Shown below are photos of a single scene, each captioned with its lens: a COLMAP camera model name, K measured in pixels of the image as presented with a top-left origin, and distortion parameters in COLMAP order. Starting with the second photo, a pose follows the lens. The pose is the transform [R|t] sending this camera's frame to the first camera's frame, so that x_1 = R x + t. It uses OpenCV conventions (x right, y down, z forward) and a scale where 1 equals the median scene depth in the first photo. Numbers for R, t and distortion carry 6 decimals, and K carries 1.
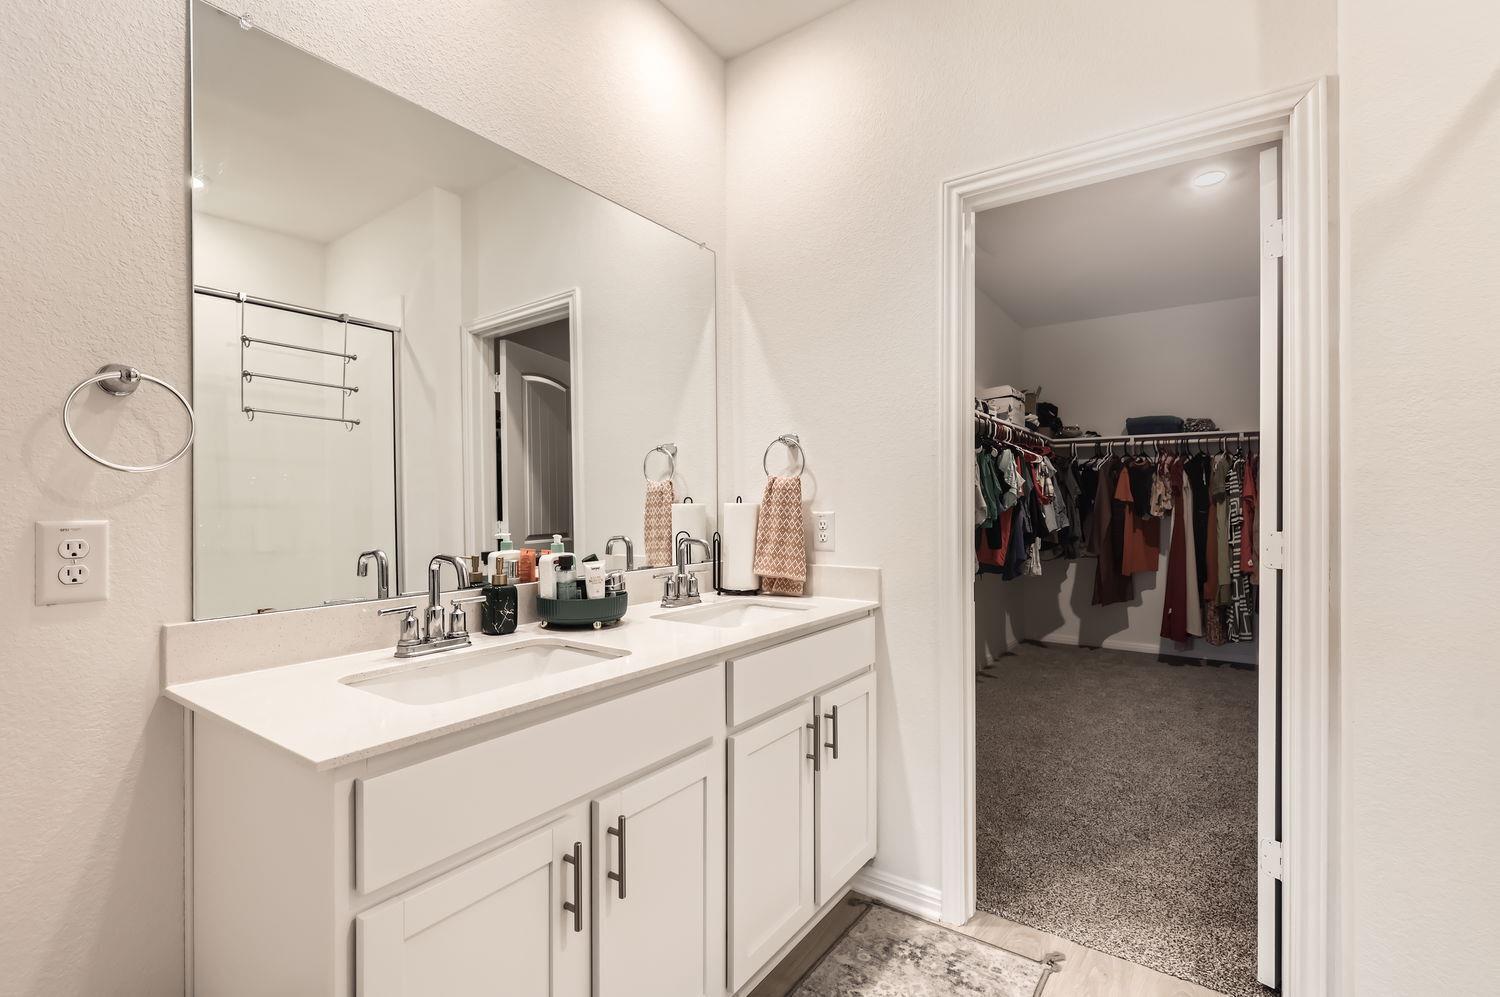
lens RADIAL K [[676.6, 0, 748.8], [0, 676.6, 502.3], [0, 0, 1]] dist [0.008363, -0.002028]
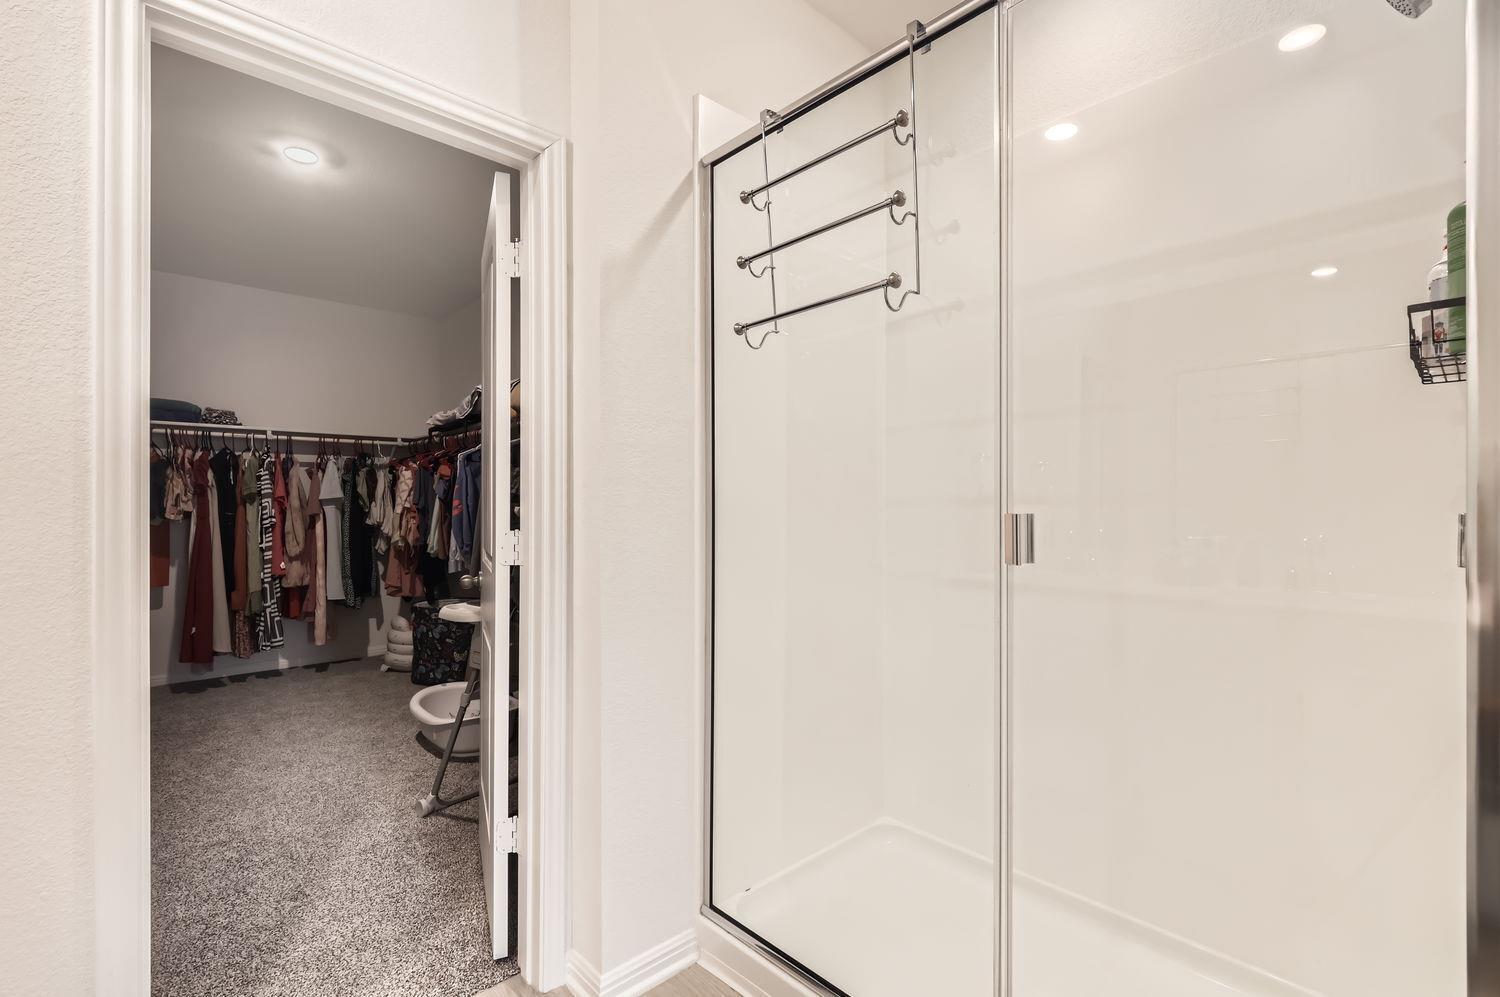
lens RADIAL K [[676.6, 0, 746.9], [0, 676.6, 502.0], [0, 0, 1]] dist [0.008363, -0.002028]
pose [[0.215679, 0.001738, 0.976463, -0.065969], [0.000012, 0.999998, -0.001782, 0.000126], [-0.976464, 0.000396, 0.215679, 0.135830]]
